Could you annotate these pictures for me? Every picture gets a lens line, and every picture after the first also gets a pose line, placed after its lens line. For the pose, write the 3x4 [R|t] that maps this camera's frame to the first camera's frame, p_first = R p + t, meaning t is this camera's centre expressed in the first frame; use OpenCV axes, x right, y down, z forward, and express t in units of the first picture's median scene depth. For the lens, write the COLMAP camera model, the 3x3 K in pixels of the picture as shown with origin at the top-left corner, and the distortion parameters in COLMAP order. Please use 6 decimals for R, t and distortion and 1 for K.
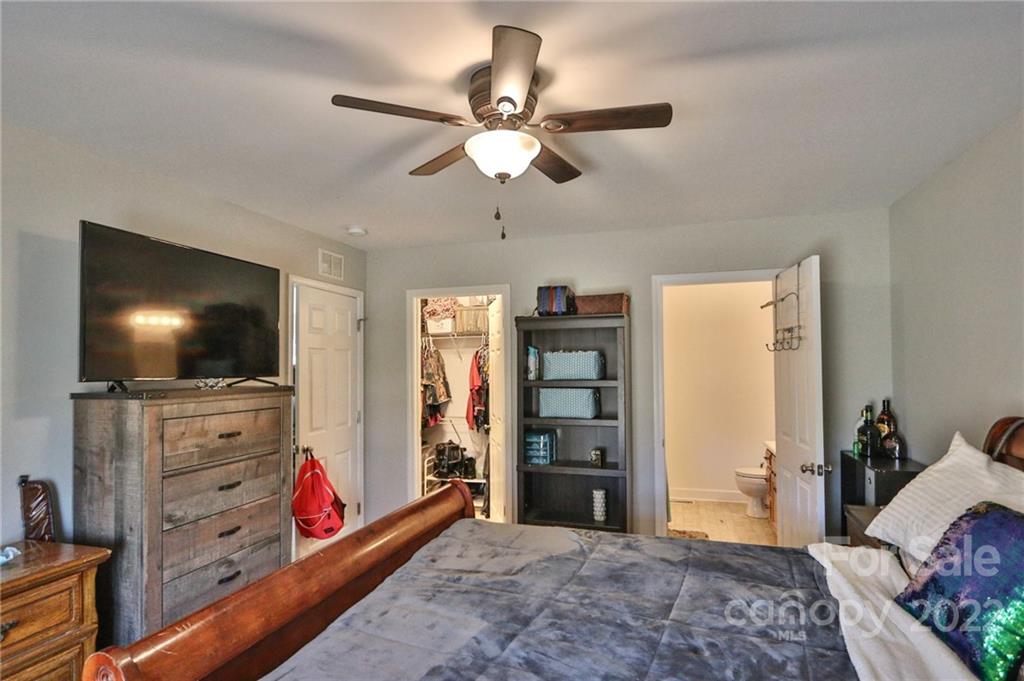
lens RADIAL K [[527.9, 0, 504.5], [0, 527.9, 359.0], [0, 0, 1]] dist [-0.011032, -0.001599]
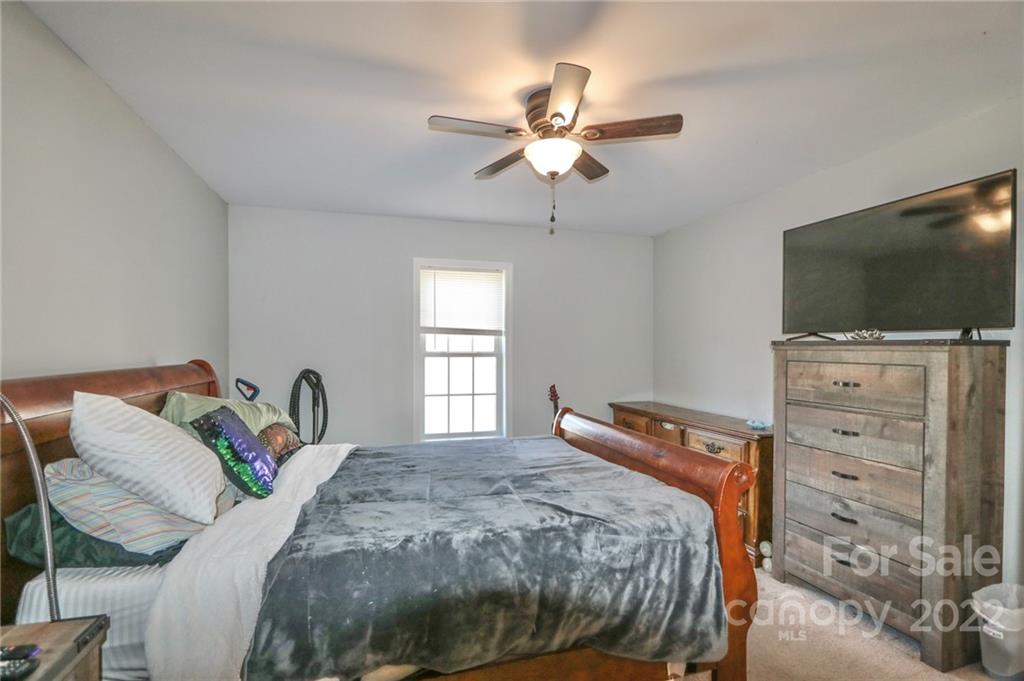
lens RADIAL K [[527.9, 0, 513.4], [0, 527.9, 345.3], [0, 0, 1]] dist [-0.011032, -0.001599]
pose [[-0.834576, 0.010181, -0.550799, 0.619367], [0.020475, 0.999712, -0.012546, 0.067935], [0.550512, -0.021748, -0.834544, 1.543463]]
